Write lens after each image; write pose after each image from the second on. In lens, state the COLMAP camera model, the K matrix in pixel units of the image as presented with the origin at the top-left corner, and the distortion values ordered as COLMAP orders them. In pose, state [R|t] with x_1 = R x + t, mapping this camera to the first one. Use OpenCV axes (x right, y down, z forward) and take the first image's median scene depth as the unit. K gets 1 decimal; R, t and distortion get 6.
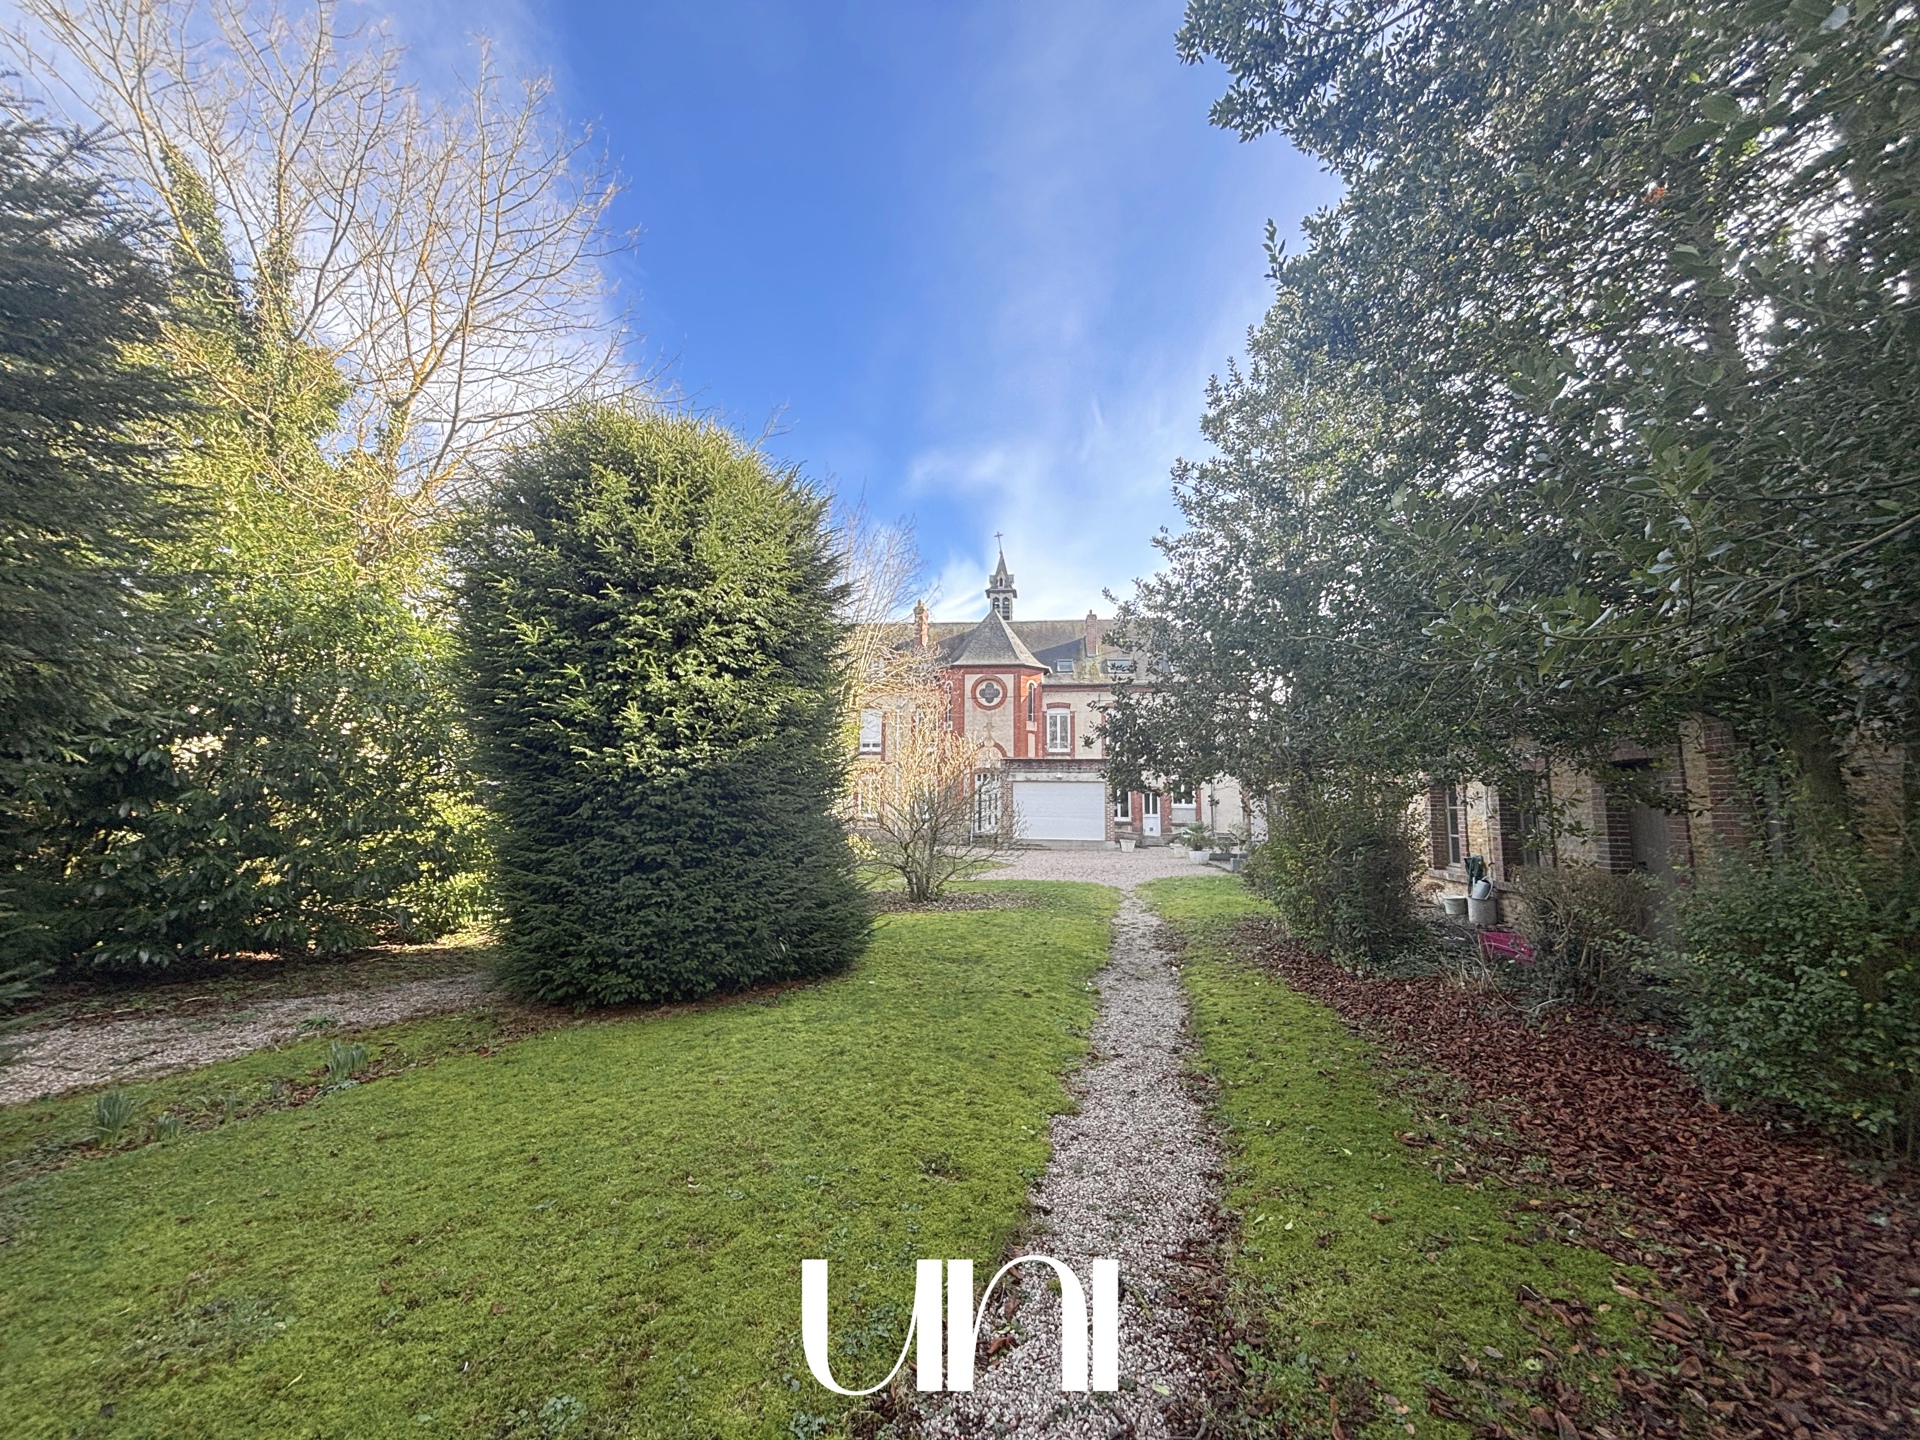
lens RADIAL K [[764.0, 0, 958.8], [0, 764.0, 710.1], [0, 0, 1]] dist [0.001513, -0.000517]
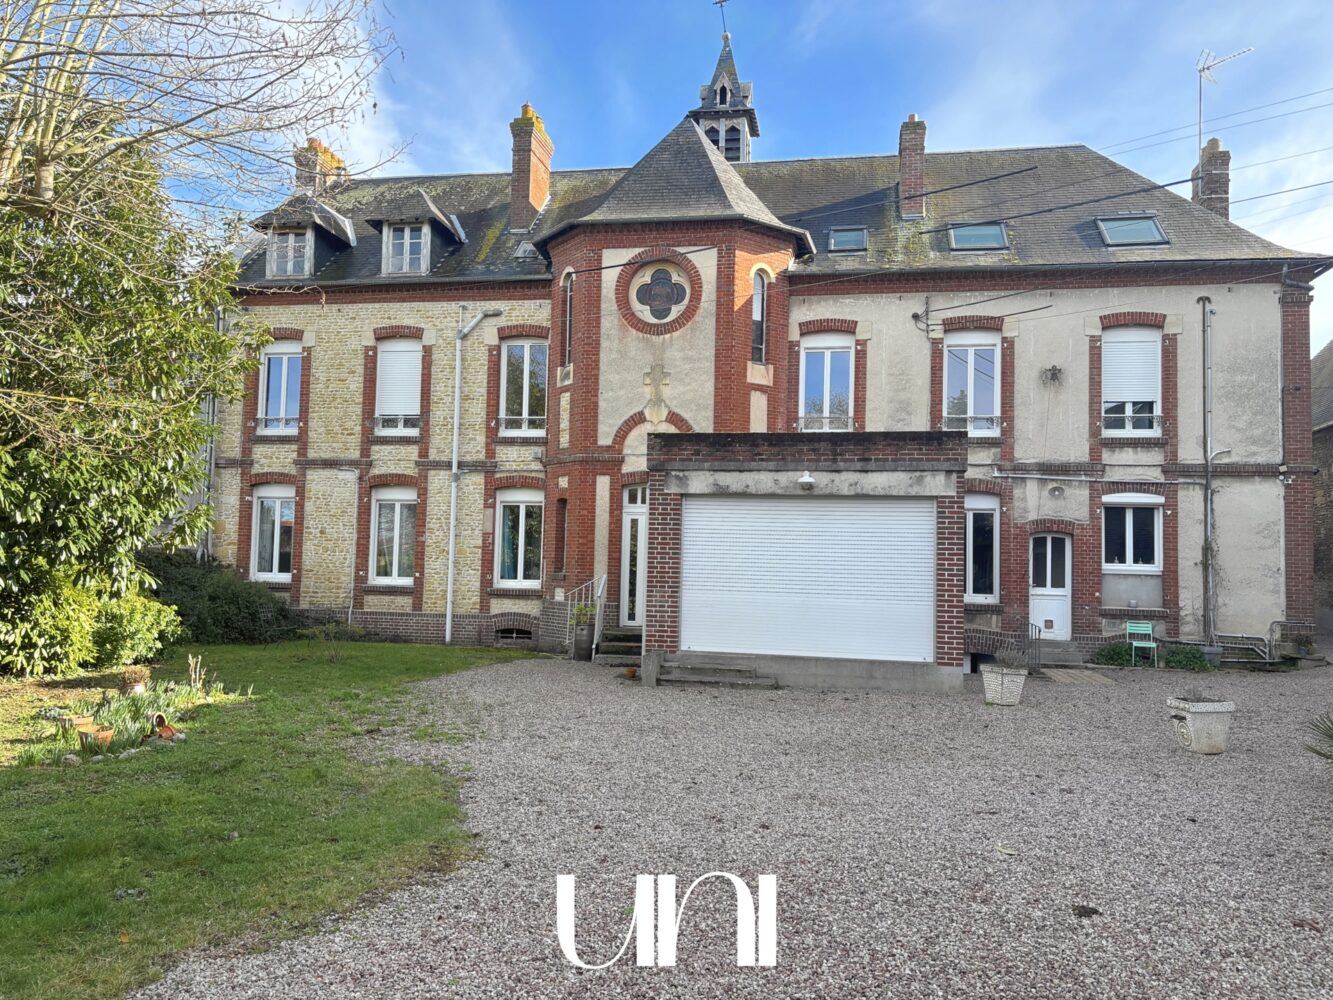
lens RADIAL K [[992.6, 0, 665.7], [0, 992.6, 504.0], [0, 0, 1]] dist [0.002716, -0.001594]
pose [[0.996985, 0.007302, -0.077246, 0.085915], [-0.002326, 0.997926, 0.064322, 0.057208], [0.077555, -0.063948, 0.994935, 0.451833]]
